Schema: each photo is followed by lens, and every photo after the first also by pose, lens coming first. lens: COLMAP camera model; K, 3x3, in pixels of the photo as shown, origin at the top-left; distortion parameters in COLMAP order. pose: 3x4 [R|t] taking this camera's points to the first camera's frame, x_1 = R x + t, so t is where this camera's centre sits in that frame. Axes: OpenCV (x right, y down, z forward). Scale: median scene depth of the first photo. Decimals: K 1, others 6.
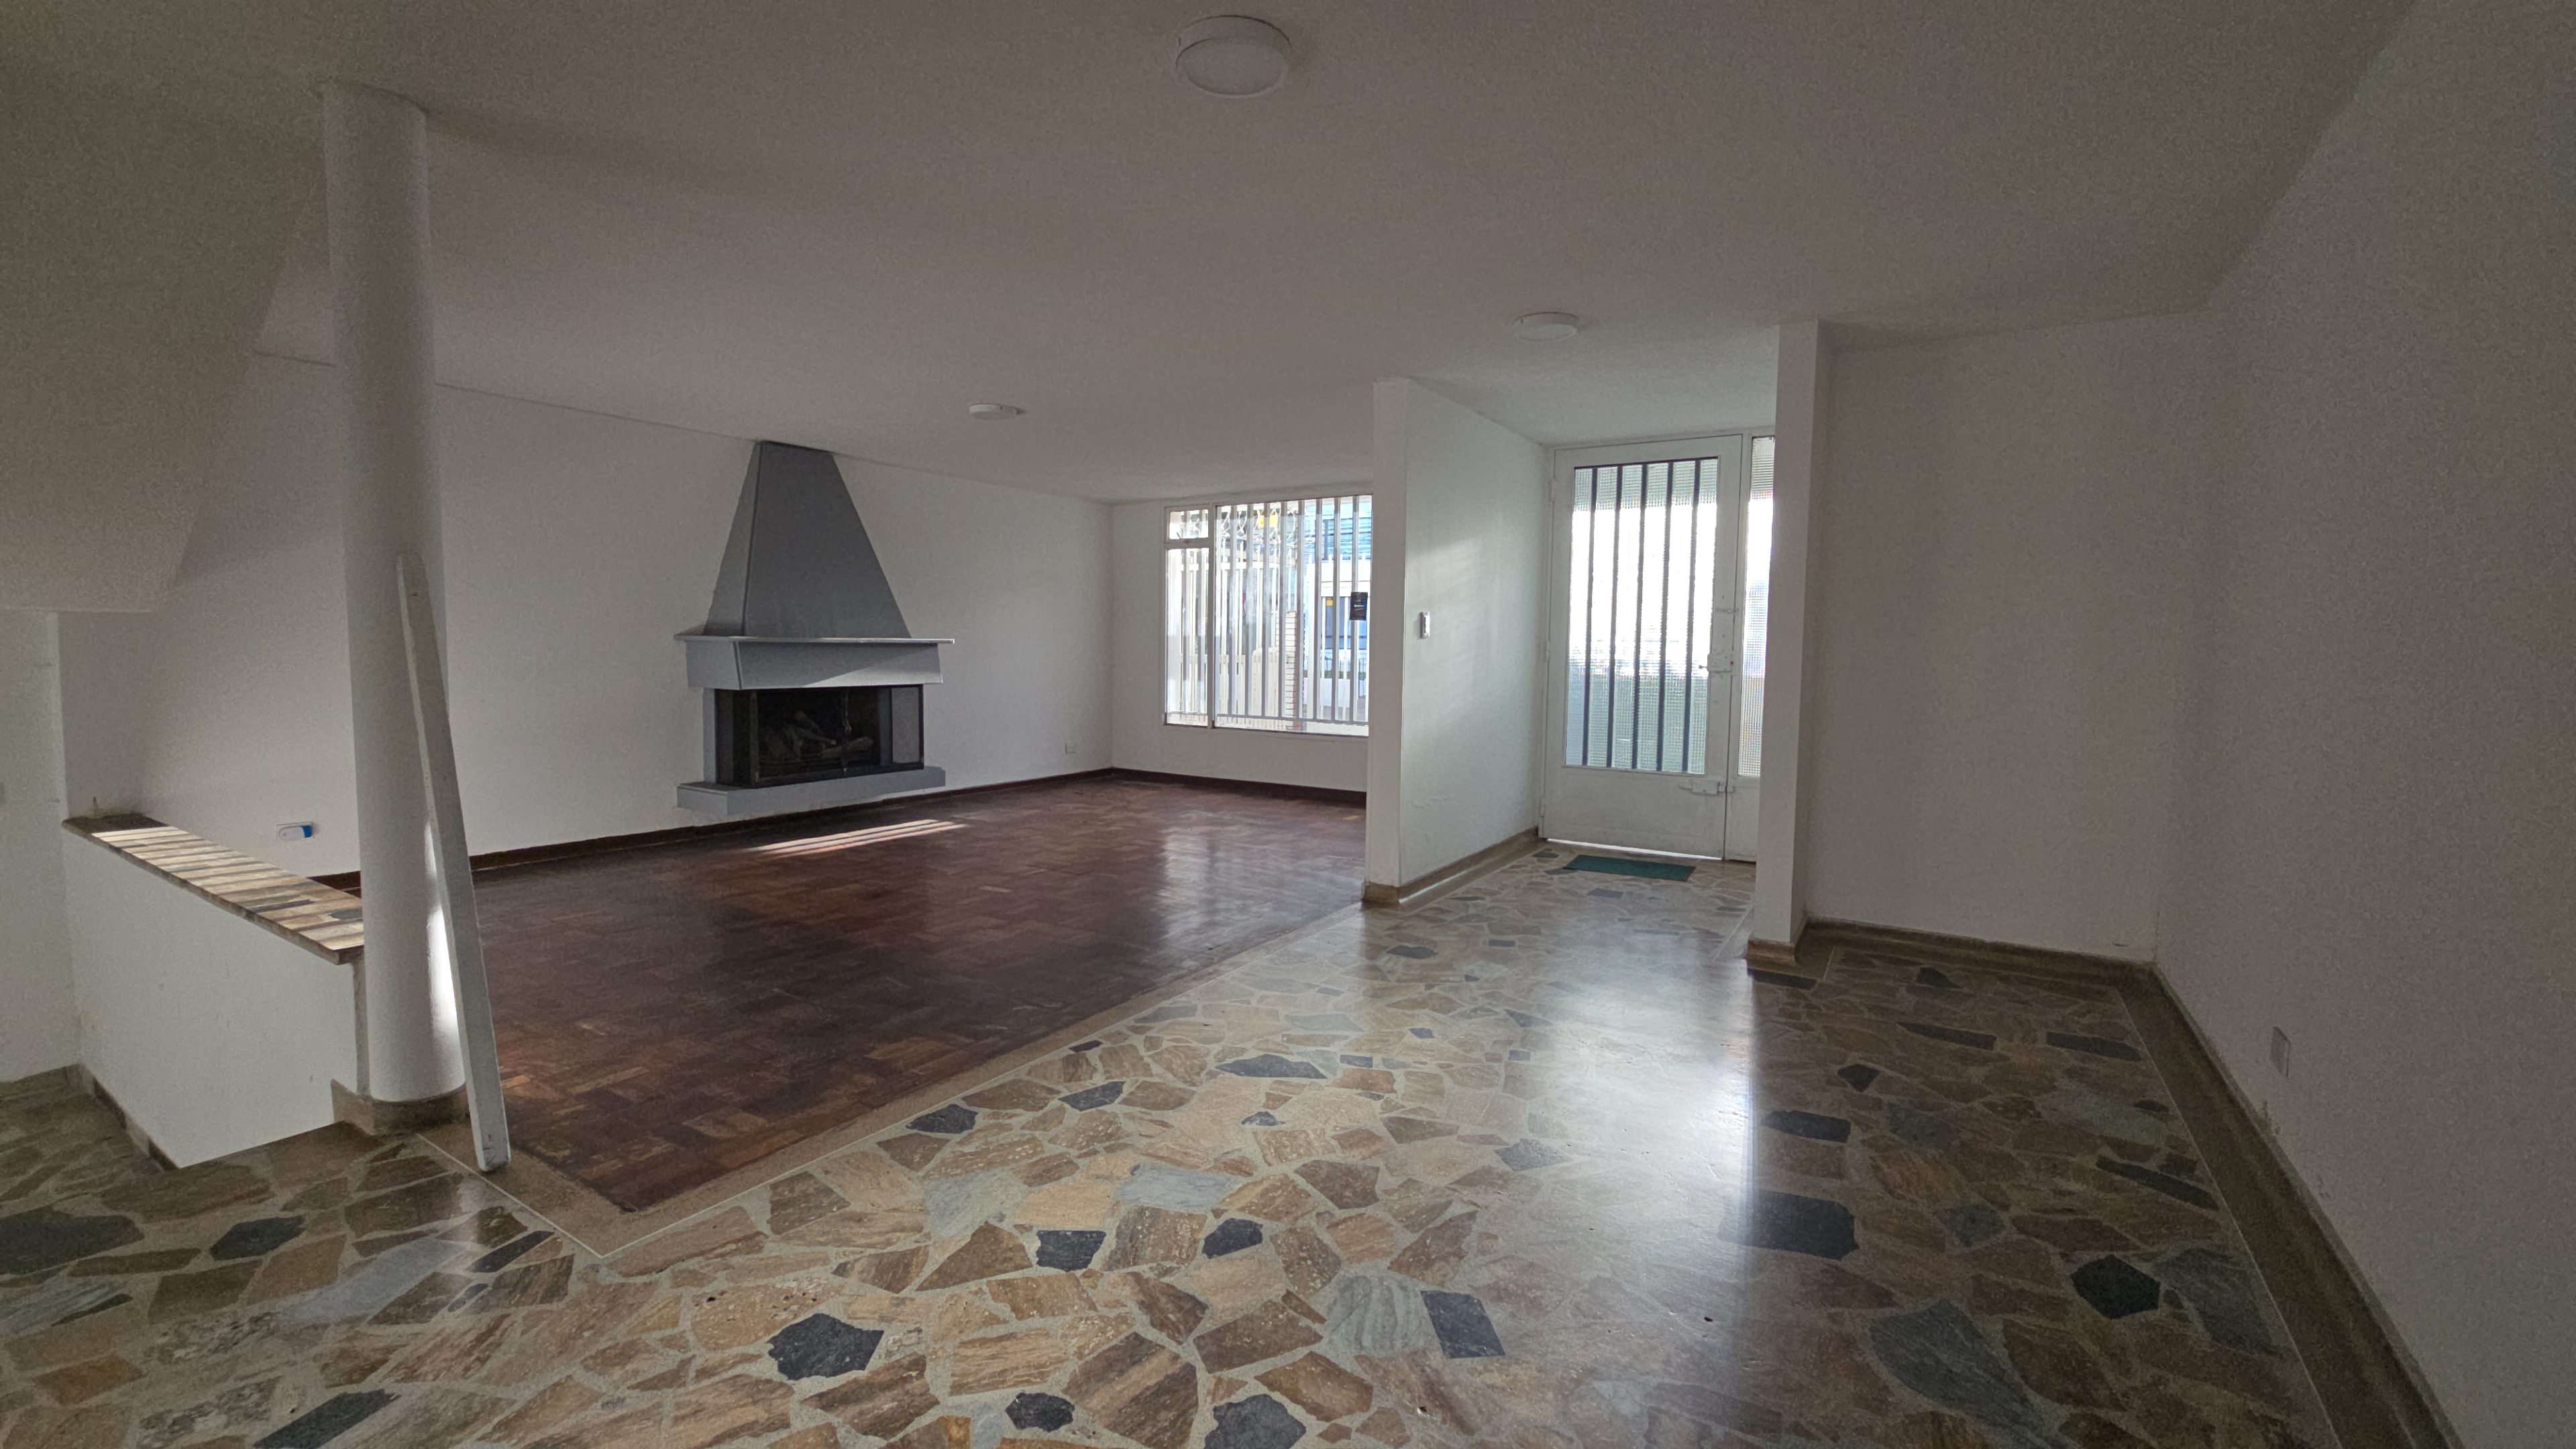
lens RADIAL K [[1044.2, 0, 1266.9], [0, 1044.2, 716.3], [0, 0, 1]] dist [0.003265, -0.002055]
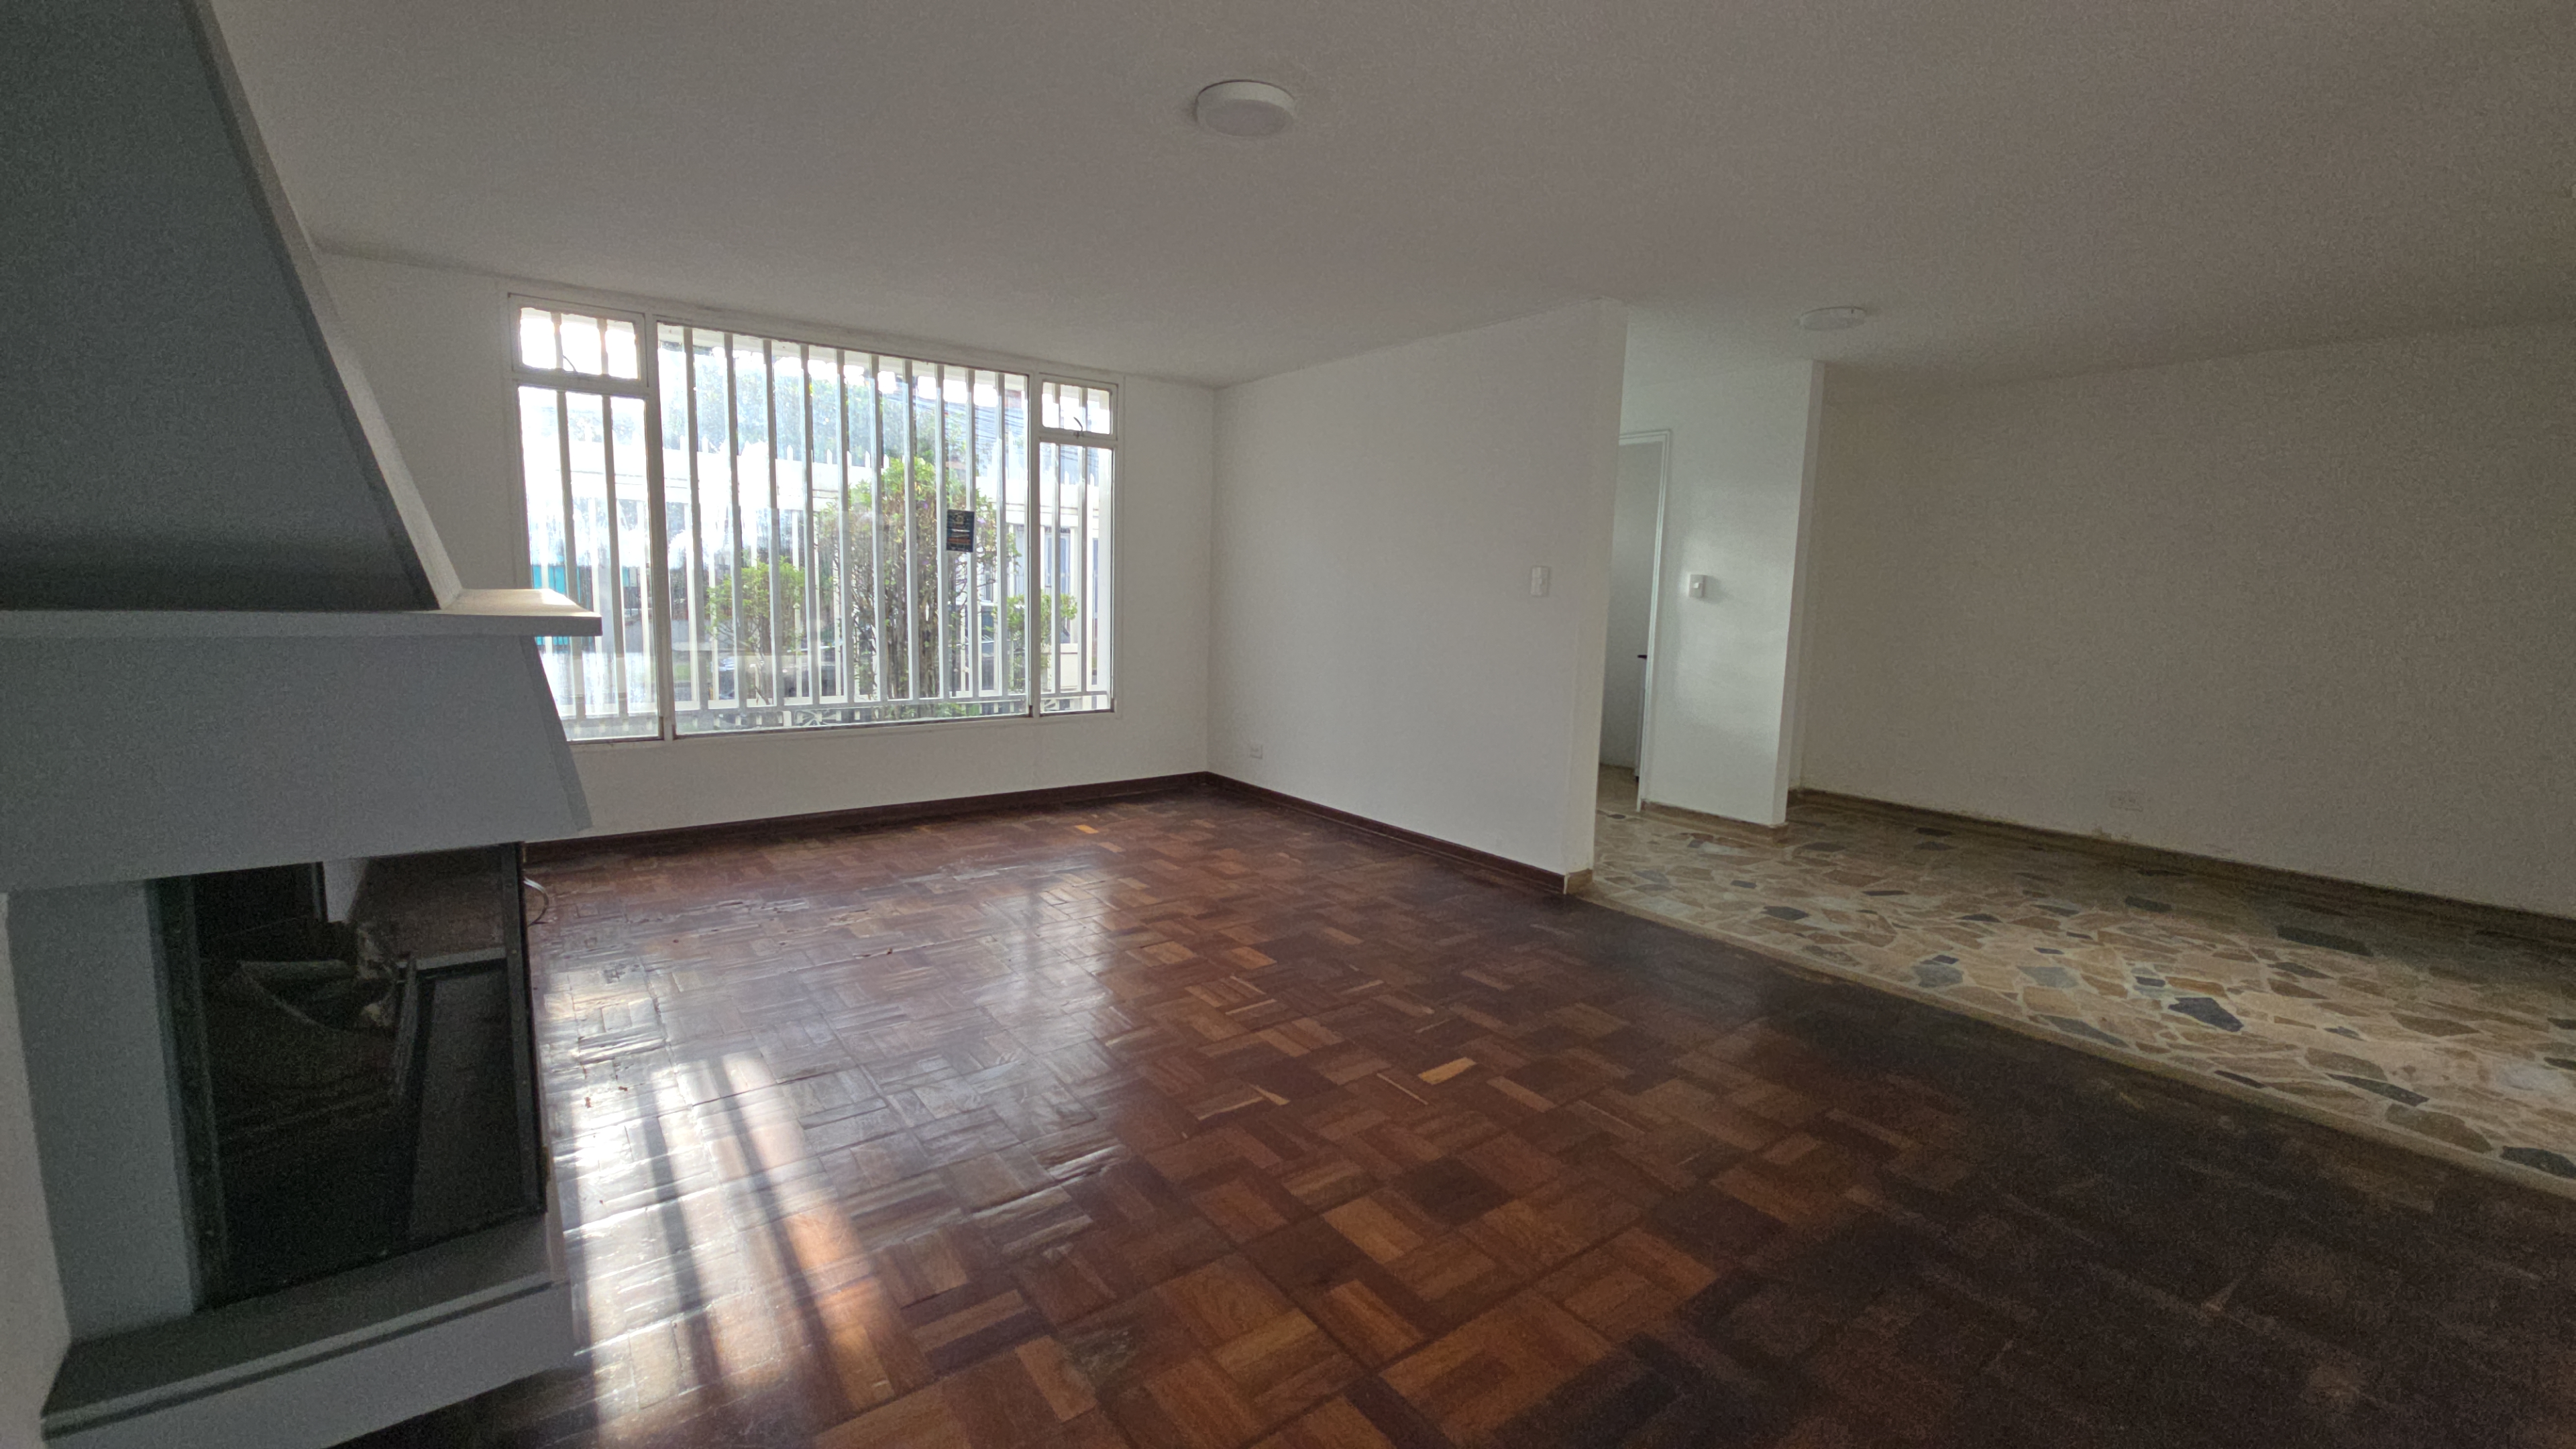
lens RADIAL K [[1044.2, 0, 1276.3], [0, 1044.2, 710.8], [0, 0, 1]] dist [0.003265, -0.002055]
pose [[0.349315, -0.116438, 0.929743, -0.737811], [0.043880, 0.993193, 0.107899, -0.079800], [-0.935977, 0.003106, 0.352047, 0.845800]]
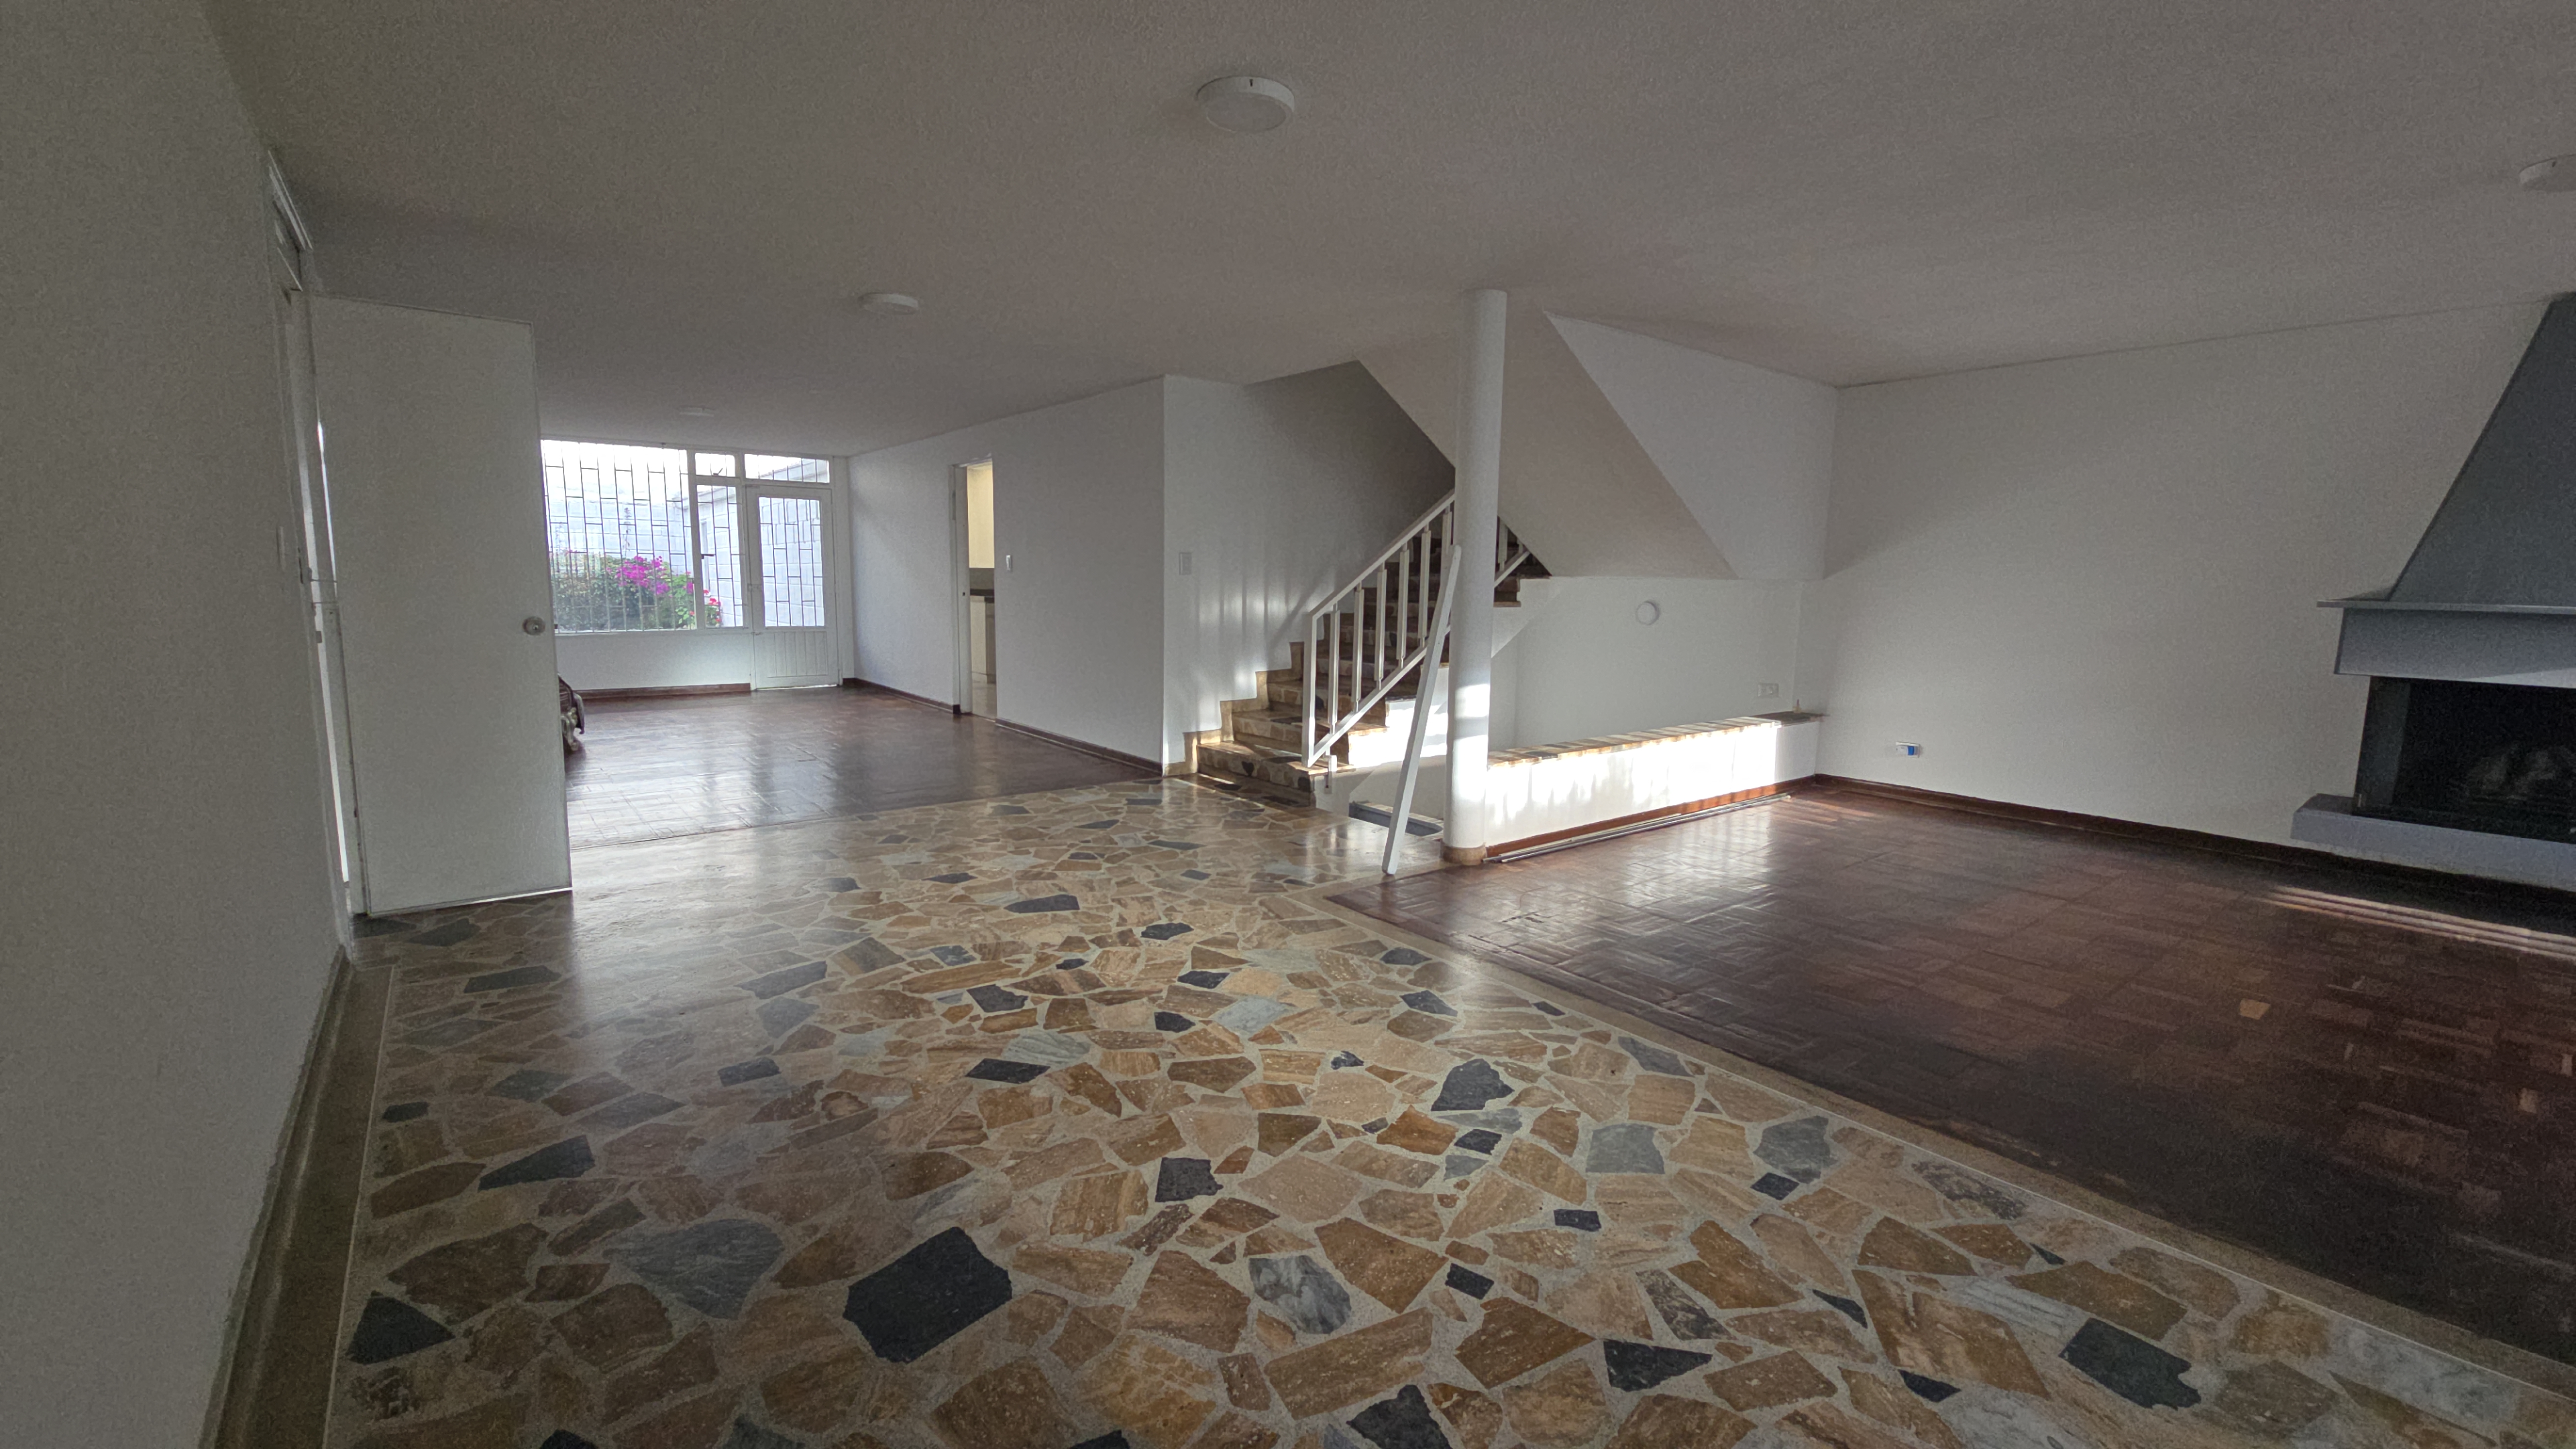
lens RADIAL K [[1044.2, 0, 1287.0], [0, 1044.2, 722.3], [0, 0, 1]] dist [0.003265, -0.002055]
pose [[-0.321745, 0.113593, -0.939988, 0.462632], [-0.083565, 0.985496, 0.147695, -0.043404], [0.943132, 0.126071, -0.307586, 0.598558]]
